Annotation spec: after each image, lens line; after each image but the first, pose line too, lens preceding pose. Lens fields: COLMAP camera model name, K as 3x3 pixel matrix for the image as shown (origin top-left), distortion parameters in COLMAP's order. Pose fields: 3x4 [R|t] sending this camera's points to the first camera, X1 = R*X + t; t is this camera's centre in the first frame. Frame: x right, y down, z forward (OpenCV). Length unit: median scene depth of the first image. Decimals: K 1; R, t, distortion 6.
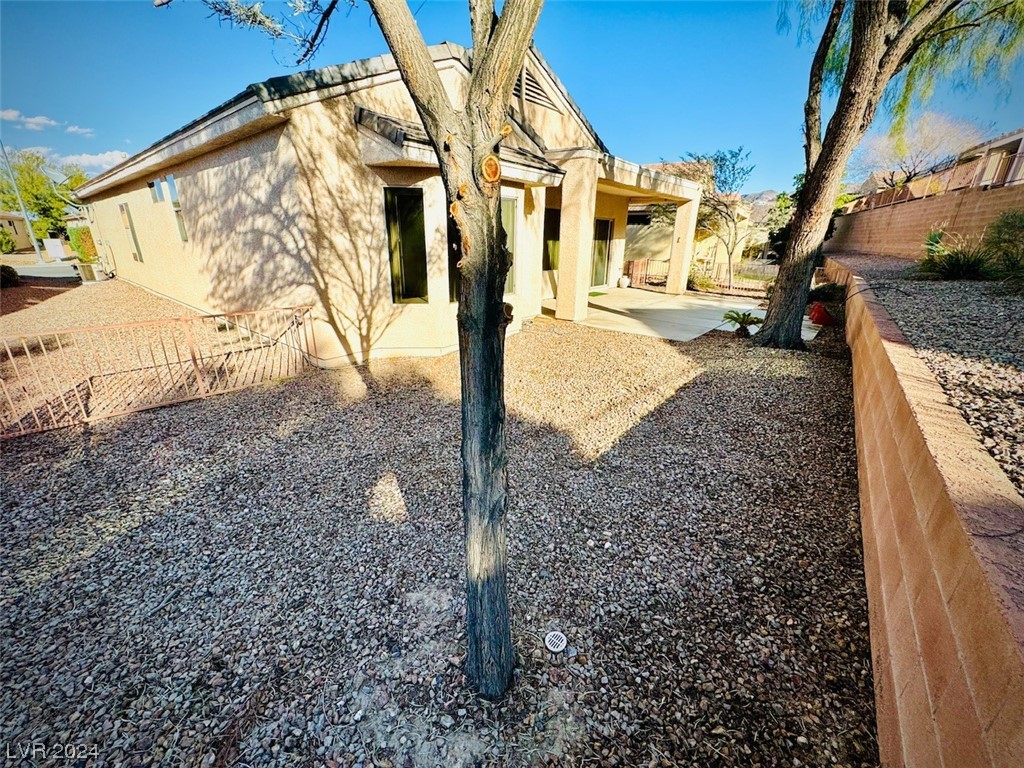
lens RADIAL K [[408.3, 0, 510.7], [0, 408.3, 381.6], [0, 0, 1]] dist [-0.001291, 0.000197]
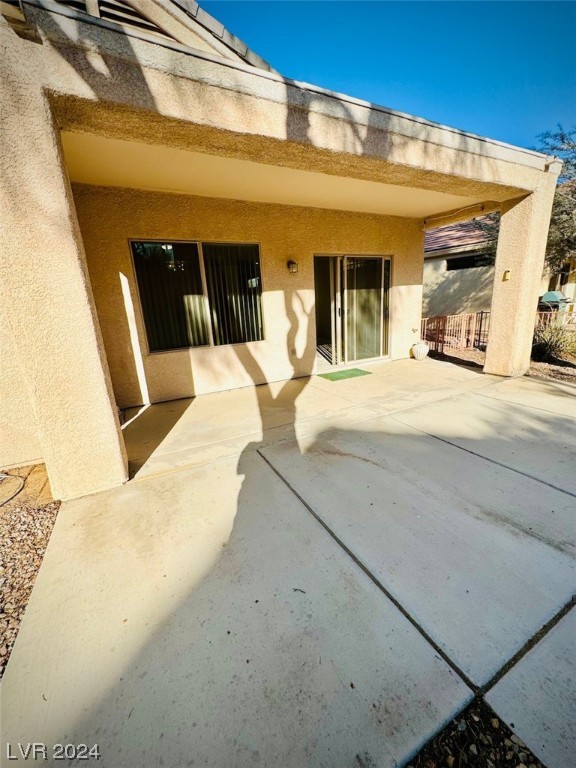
lens RADIAL K [[306.3, 0, 289.4], [0, 306.3, 383.1], [0, 0, 1]] dist [-0.001291, 0.000197]
pose [[0.924190, 0.032064, -0.380584, 0.305611], [-0.061245, 0.996016, -0.064811, -0.167571], [0.376989, 0.083206, 0.922473, 0.543139]]
